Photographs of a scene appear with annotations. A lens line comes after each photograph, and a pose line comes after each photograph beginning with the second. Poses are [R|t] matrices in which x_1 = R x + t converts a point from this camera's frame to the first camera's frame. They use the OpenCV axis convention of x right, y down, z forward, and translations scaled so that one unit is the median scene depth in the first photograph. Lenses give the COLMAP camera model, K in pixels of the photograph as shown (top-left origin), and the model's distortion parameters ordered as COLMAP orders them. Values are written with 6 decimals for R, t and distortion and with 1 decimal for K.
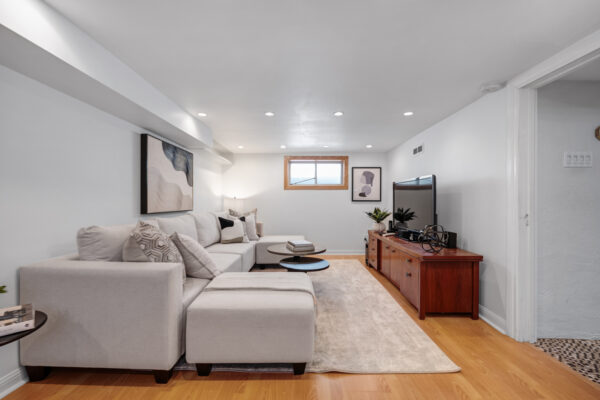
lens RADIAL K [[257.4, 0, 300.9], [0, 257.4, 203.4], [0, 0, 1]] dist [-0.003279, 0.000123]
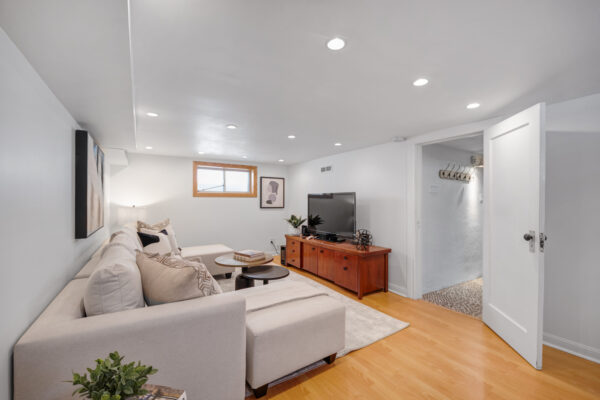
lens RADIAL K [[249.6, 0, 299.9], [0, 249.6, 204.7], [0, 0, 1]] dist [-0.001553, 0.000080]
pose [[0.840923, -0.006759, 0.541112, -0.332868], [0.003832, 0.999971, 0.006535, -0.042092], [-0.541141, -0.003422, 0.840925, 0.035396]]
